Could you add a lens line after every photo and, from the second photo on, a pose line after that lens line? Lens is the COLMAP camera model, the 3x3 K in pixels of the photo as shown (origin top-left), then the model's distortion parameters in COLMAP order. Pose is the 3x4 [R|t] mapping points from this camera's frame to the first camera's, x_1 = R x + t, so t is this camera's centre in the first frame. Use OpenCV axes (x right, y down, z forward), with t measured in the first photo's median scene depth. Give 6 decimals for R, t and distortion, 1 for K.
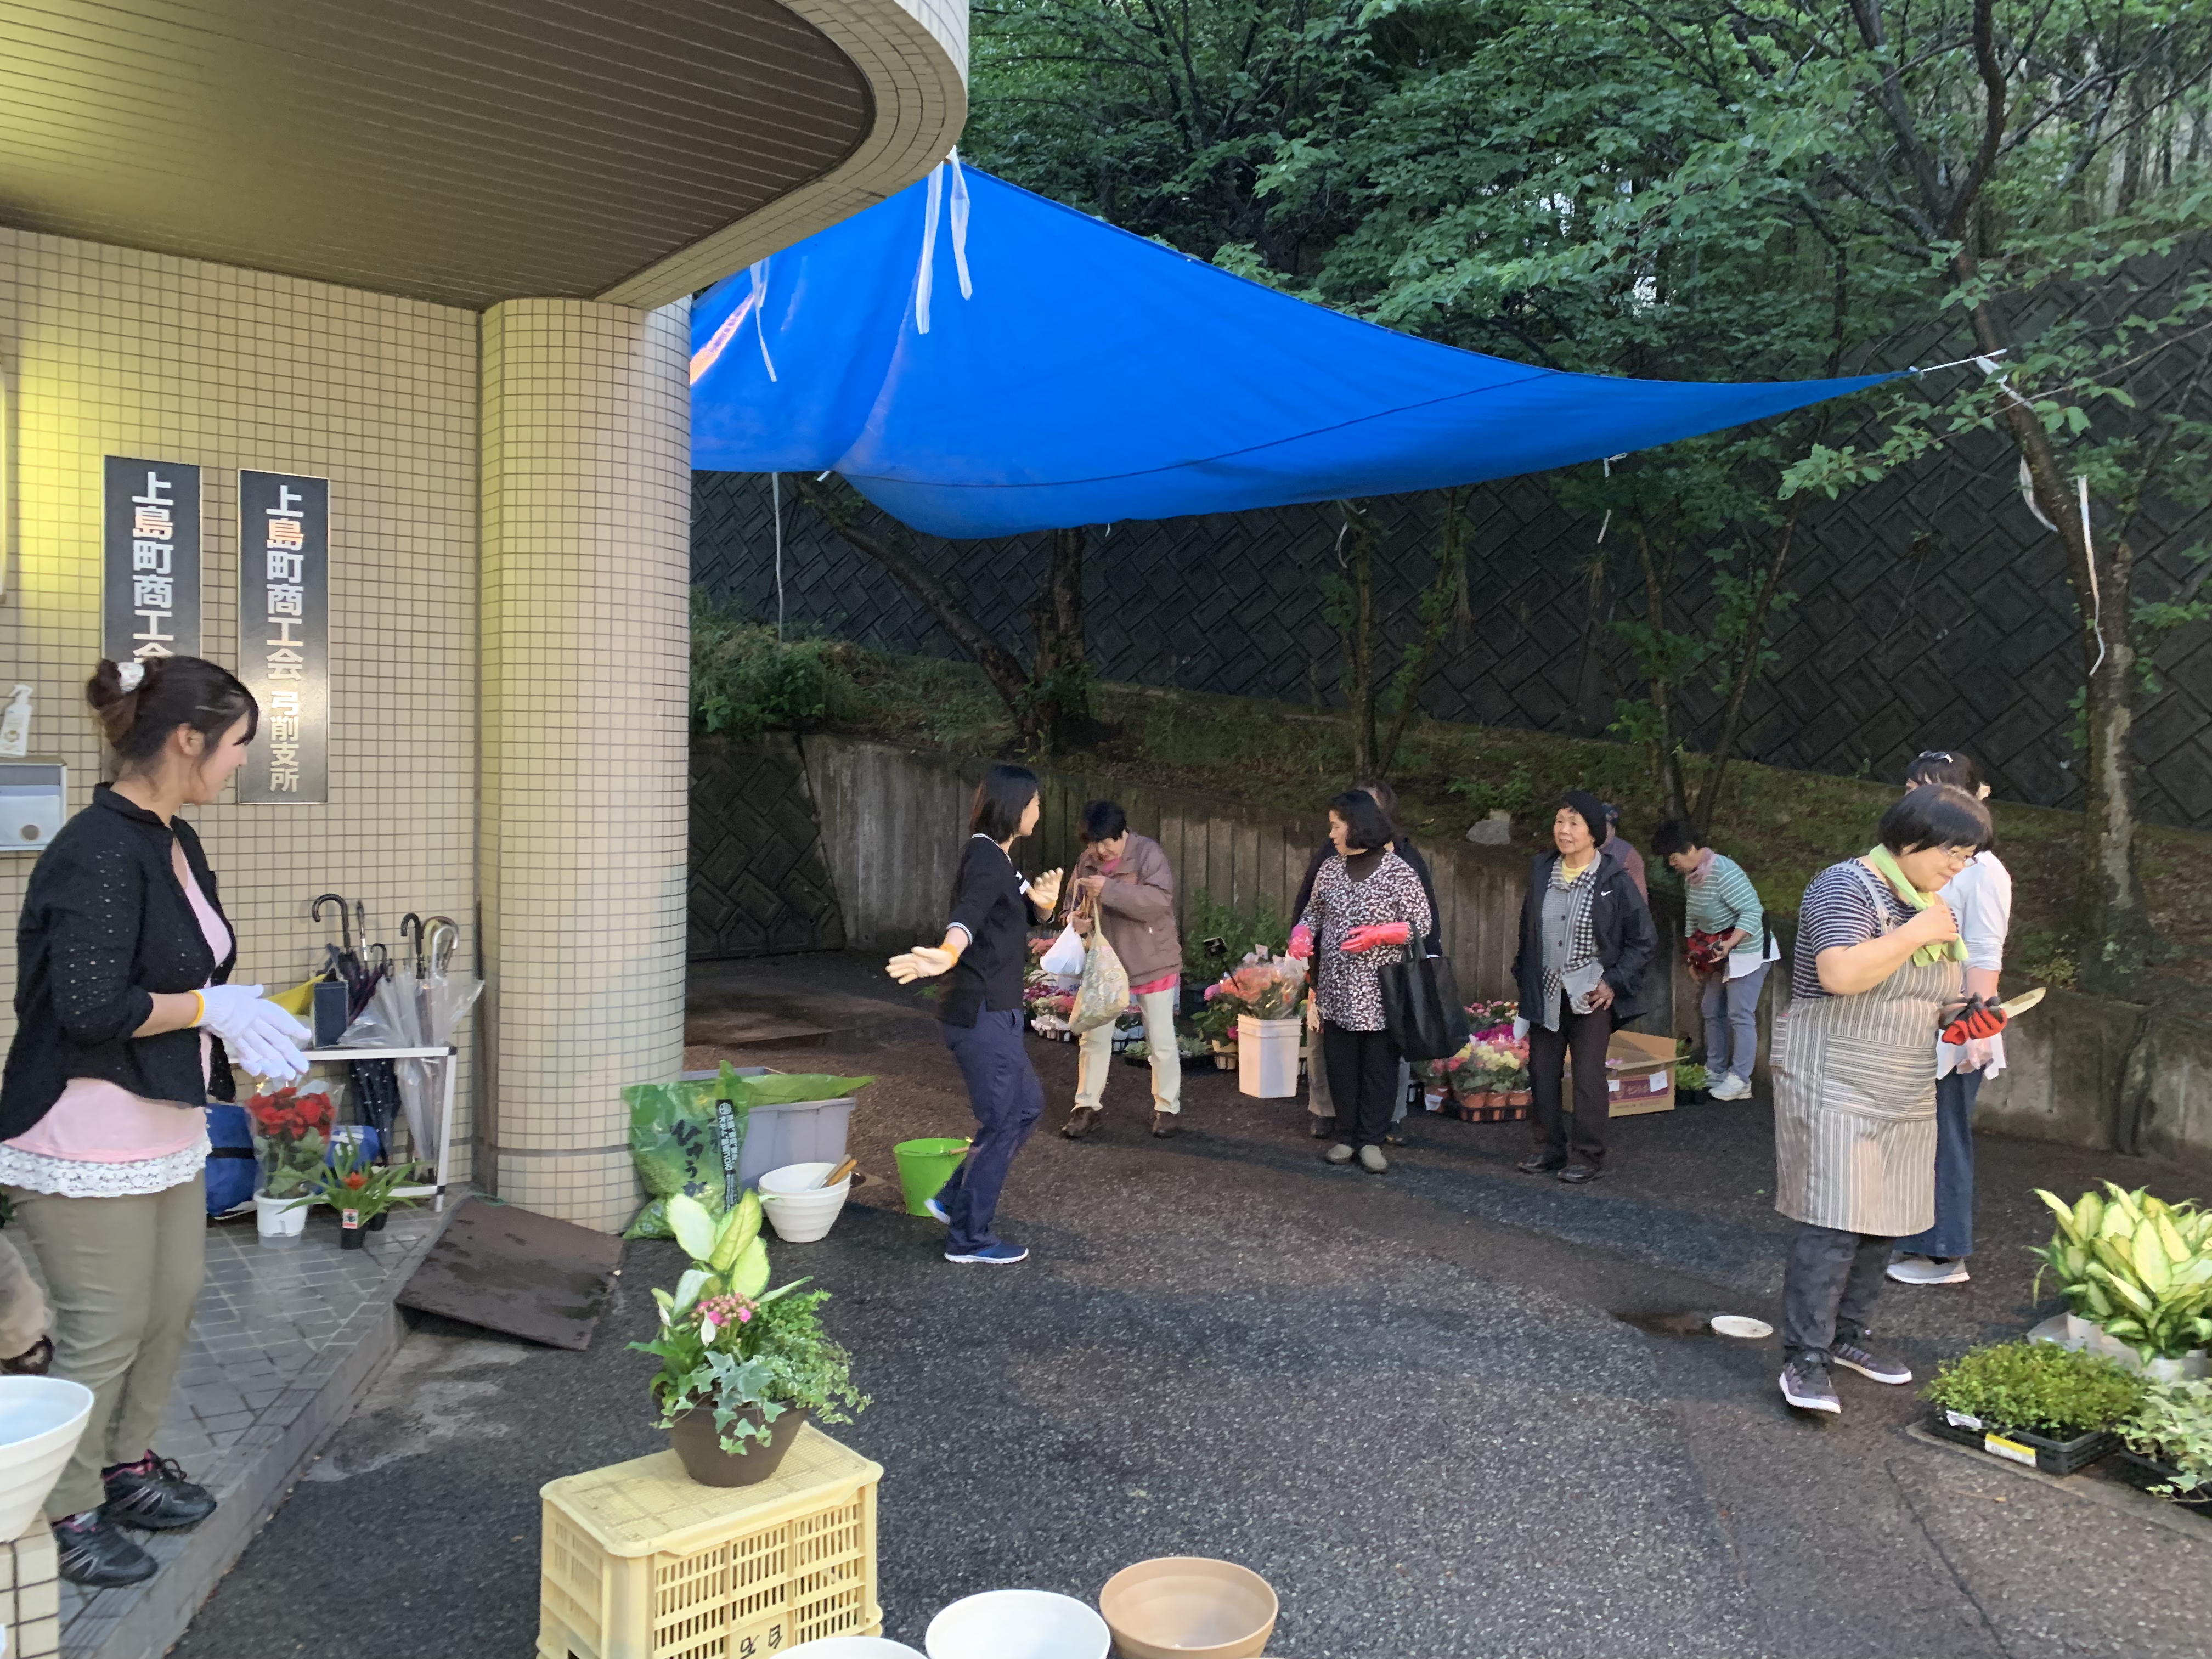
lens RADIAL K [[1683.3, 0, 1115.9], [0, 1683.3, 803.0], [0, 0, 1]] dist [0.047314, -0.054012]
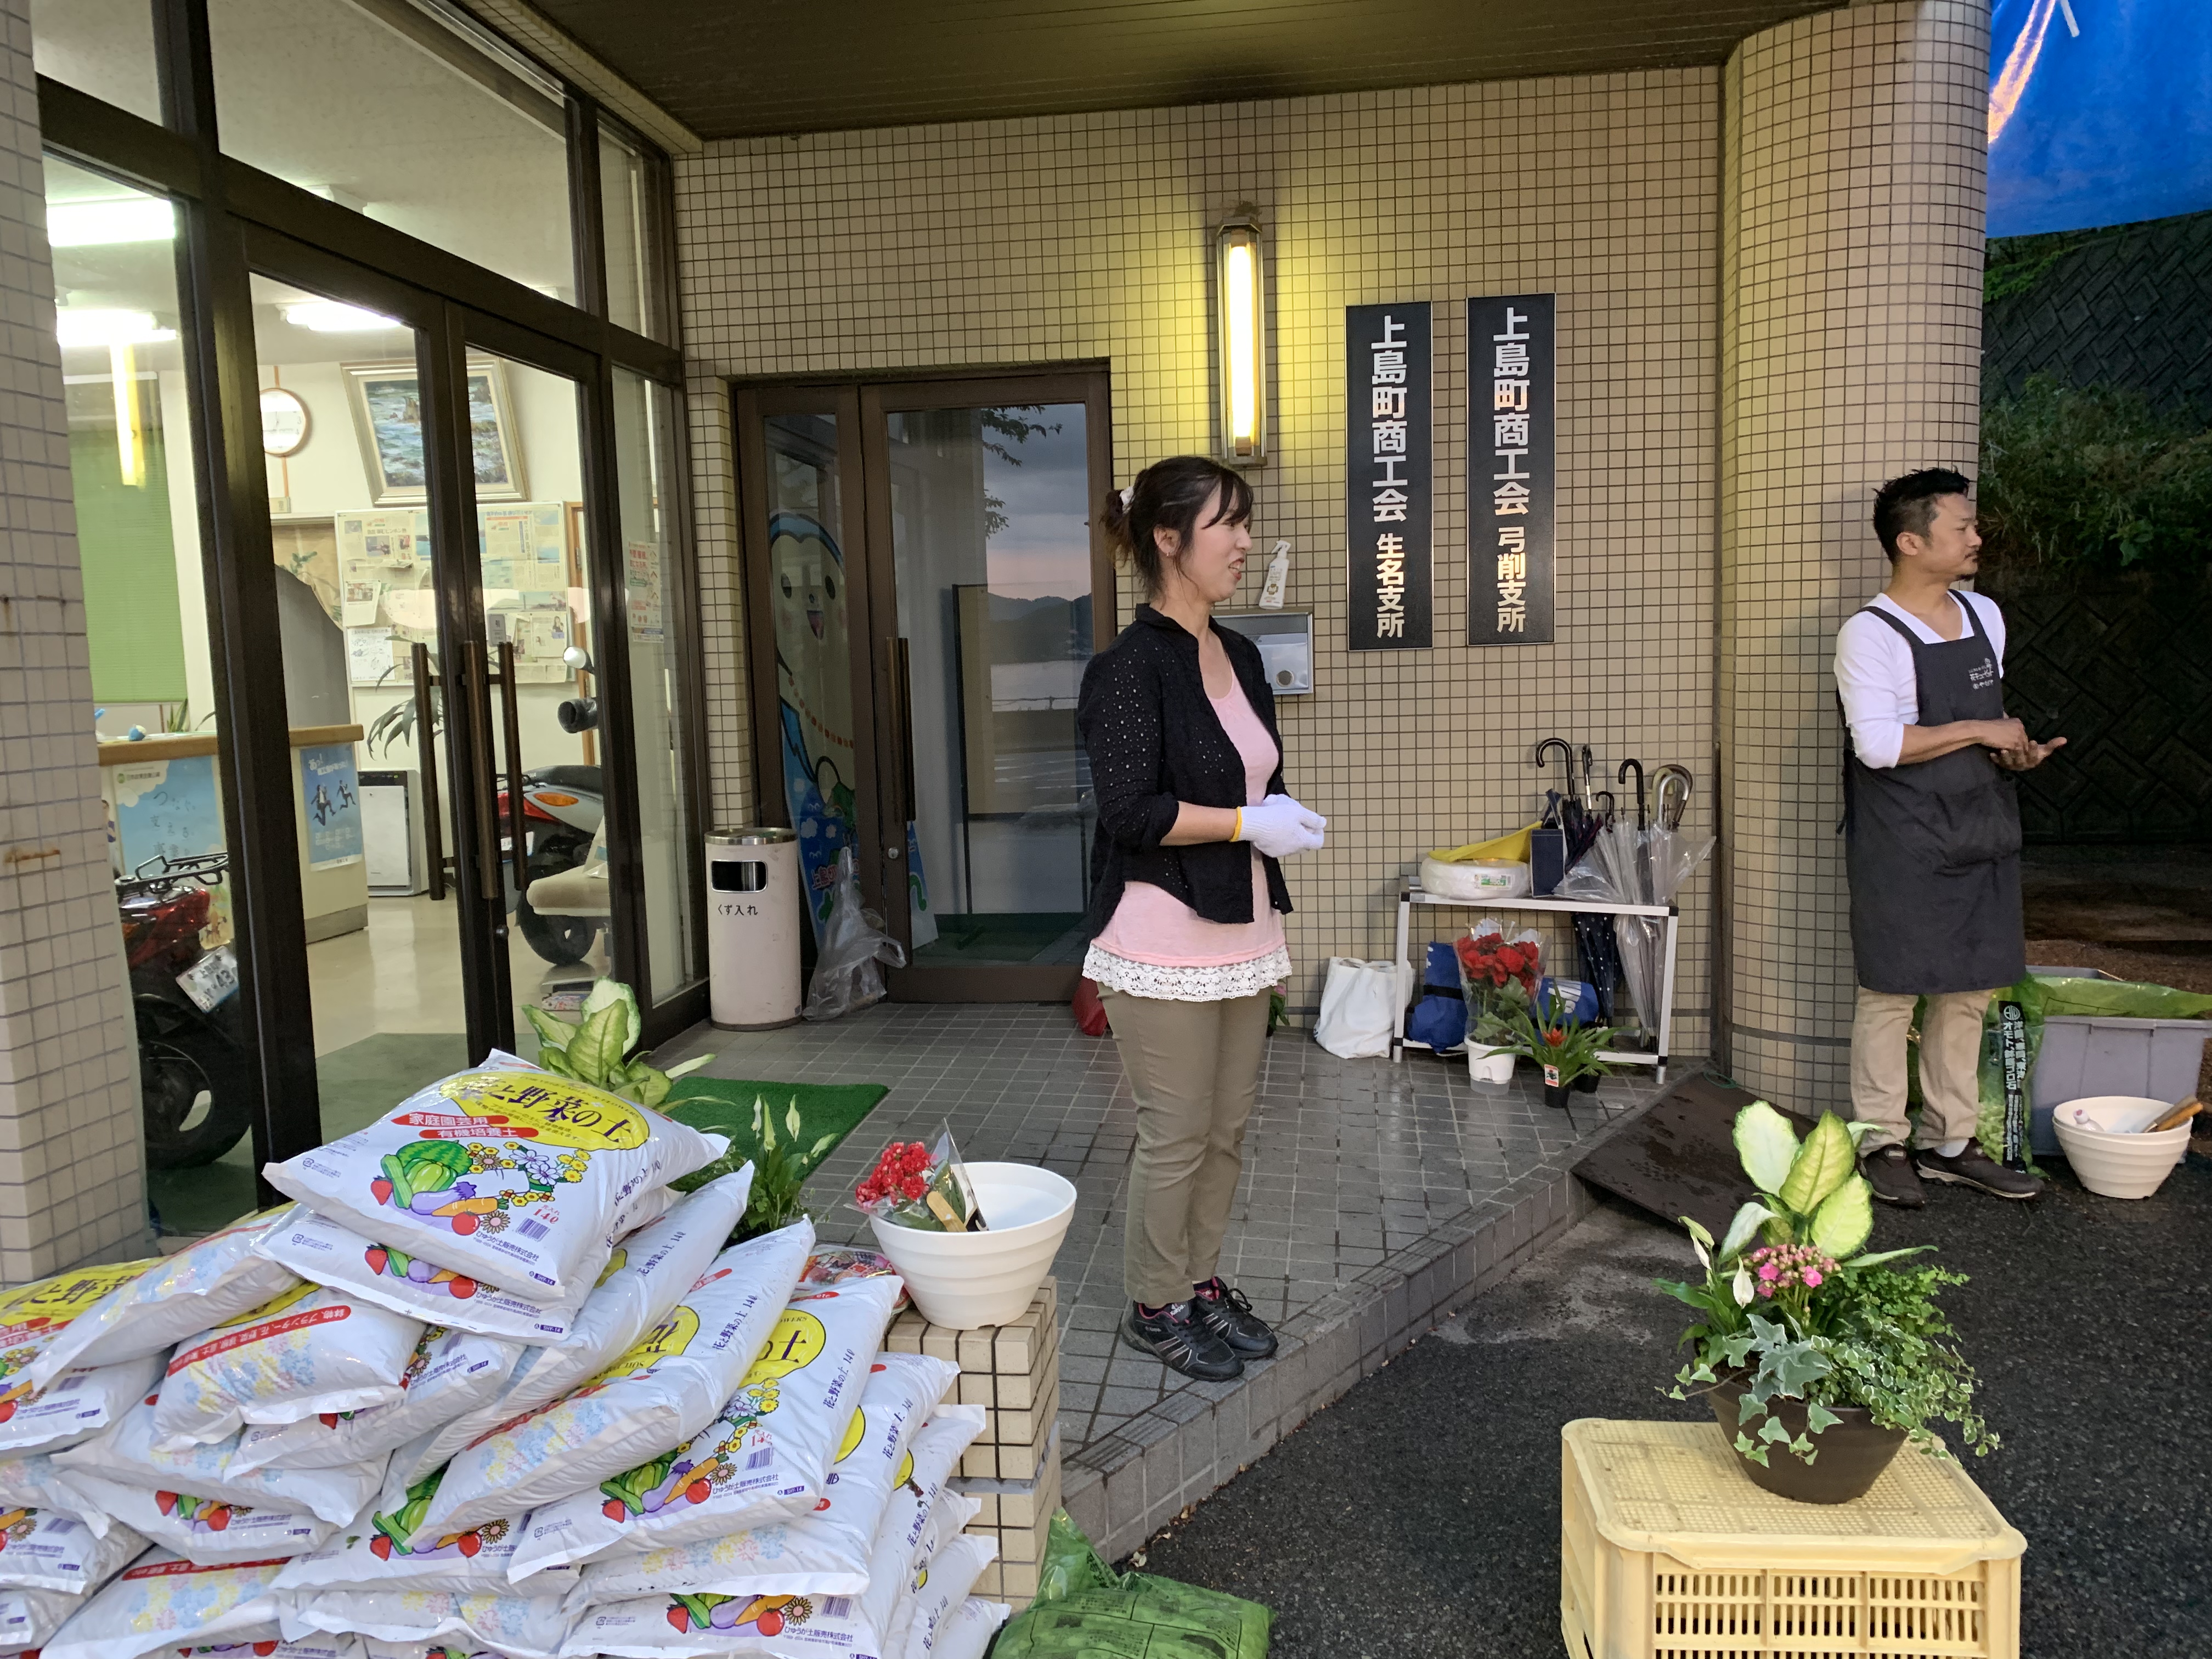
lens RADIAL K [[1683.3, 0, 1113.0], [0, 1683.3, 823.3], [0, 0, 1]] dist [0.047314, -0.054012]
pose [[0.689304, 0.037820, -0.723484, 0.054517], [0.022429, 0.997044, 0.073489, 0.026184], [0.724125, -0.066884, 0.686418, 0.165680]]
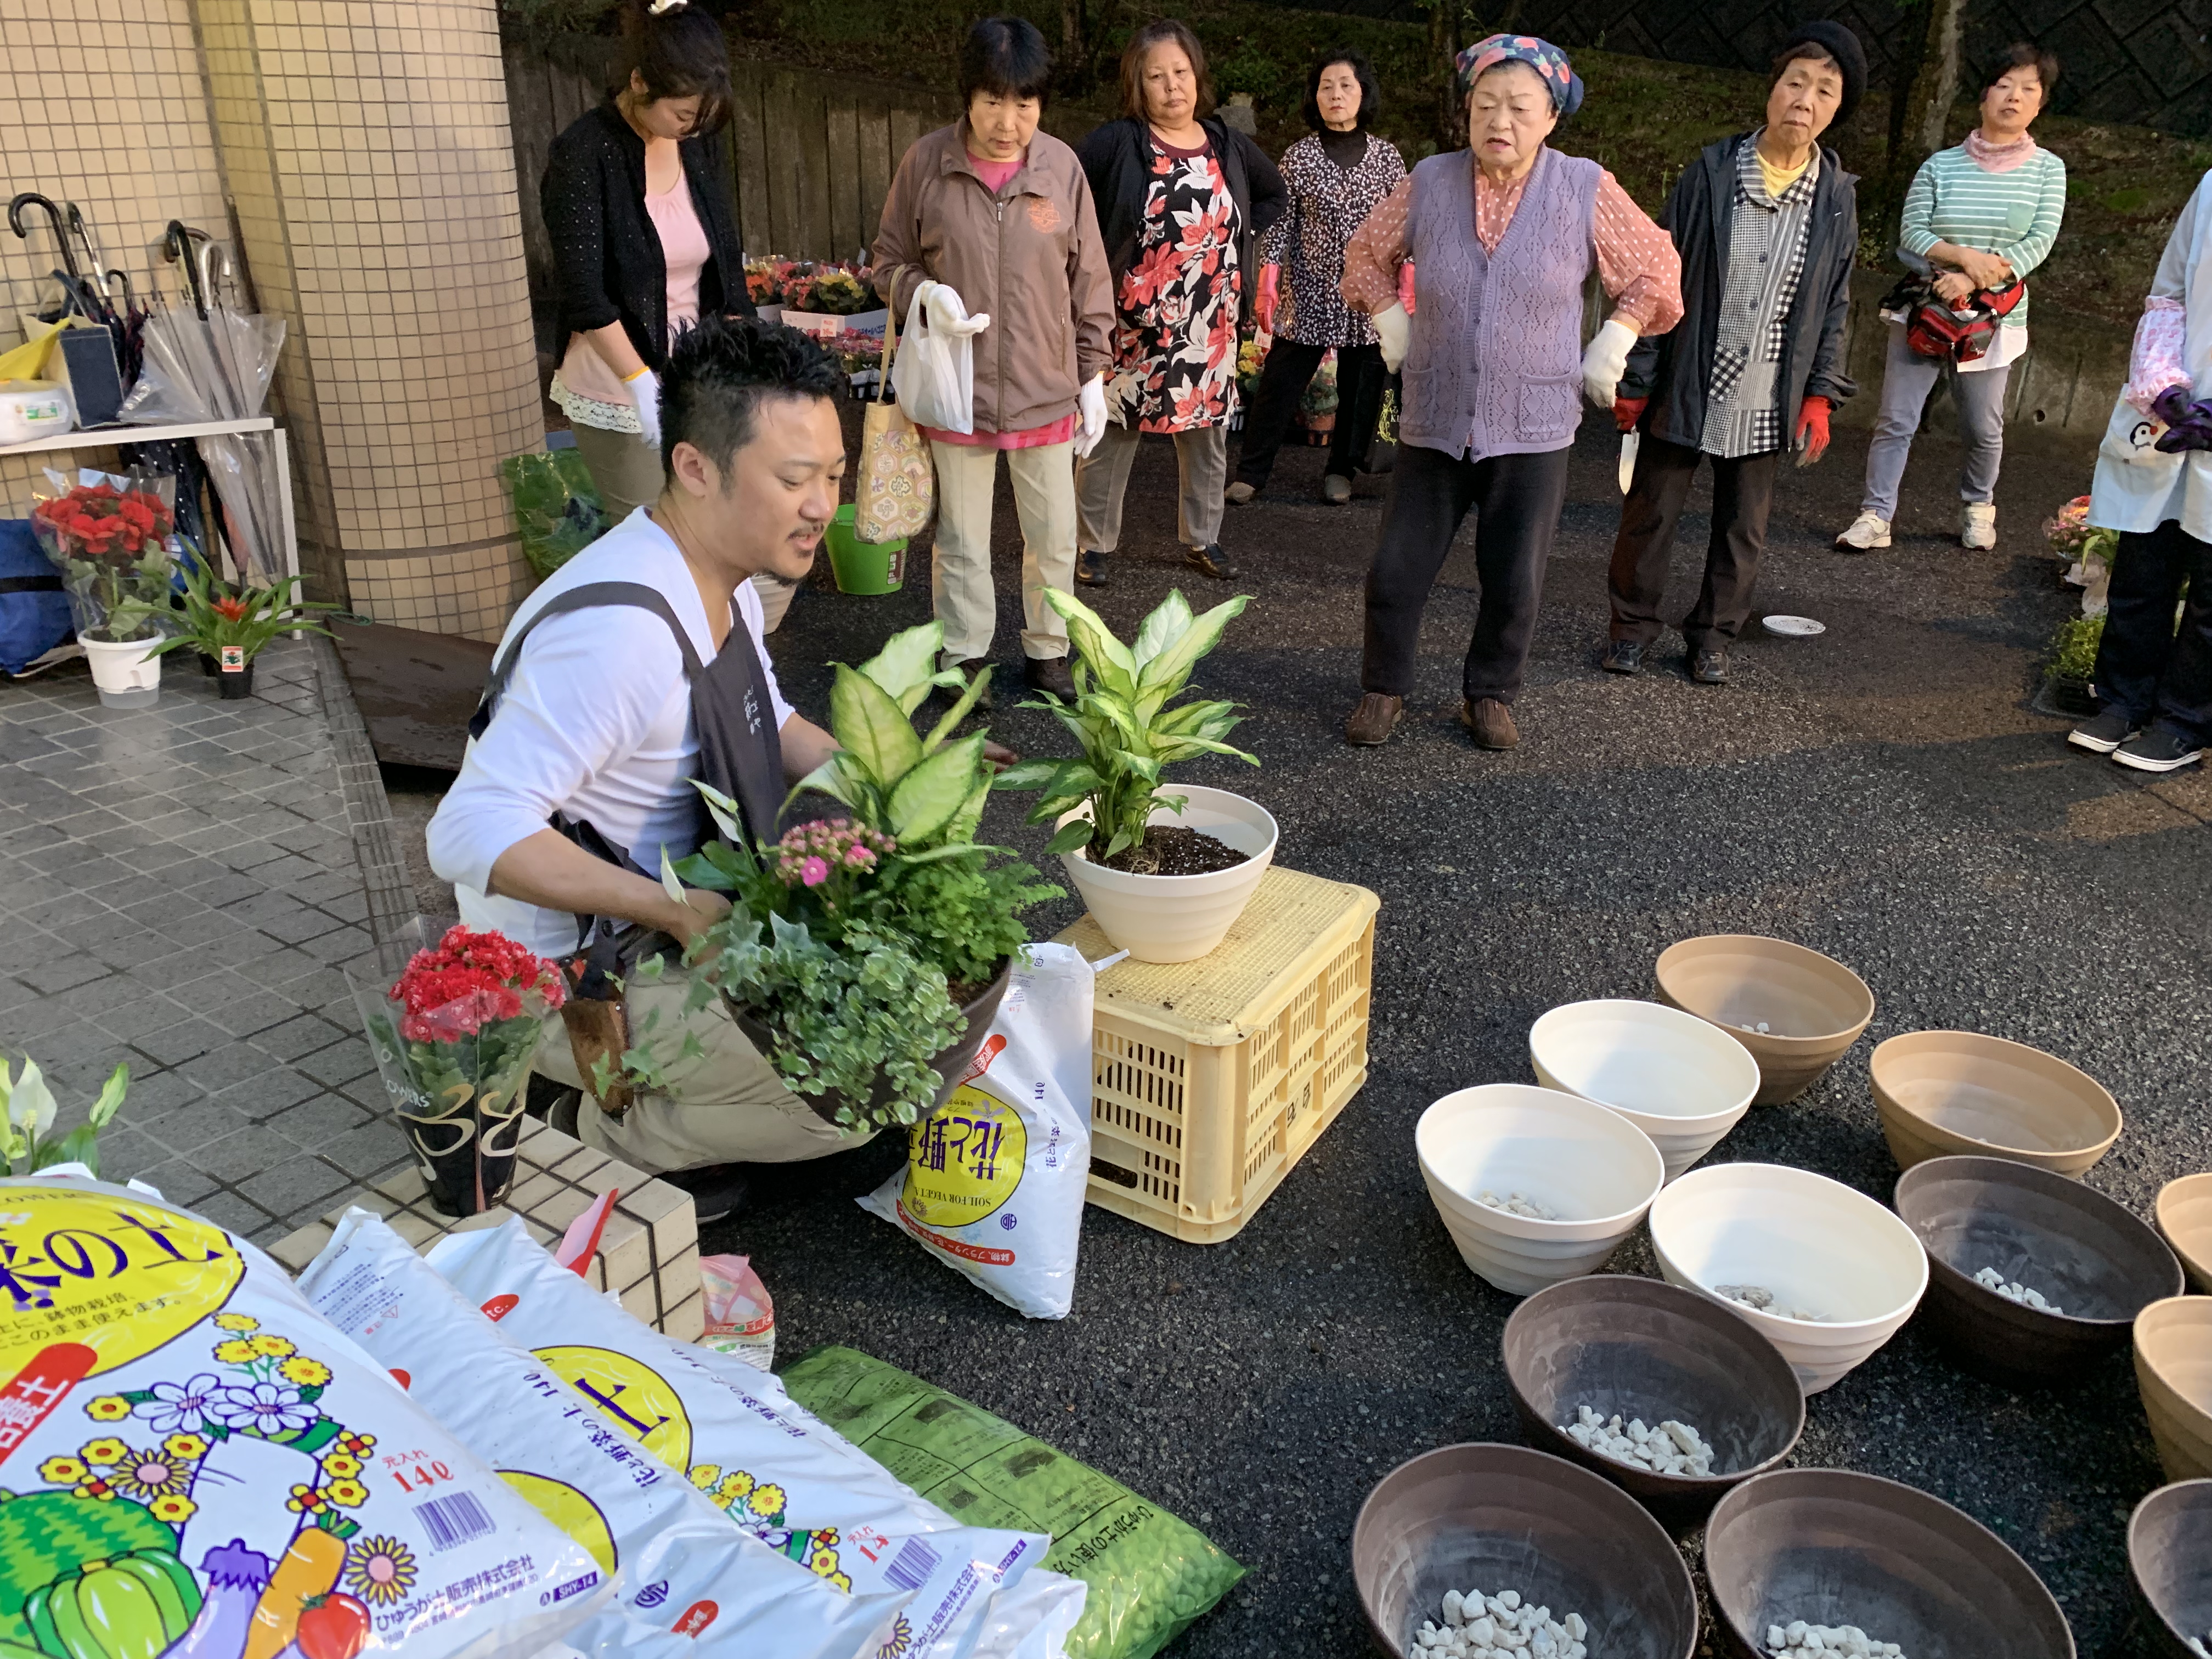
lens RADIAL K [[1683.3, 0, 1099.2], [0, 1683.3, 812.2], [0, 0, 1]] dist [0.047314, -0.054012]
pose [[0.953452, -0.123881, 0.274924, -0.278198], [0.010768, 0.925123, 0.379516, 0.029662], [-0.301353, -0.358890, 0.883394, 0.199933]]
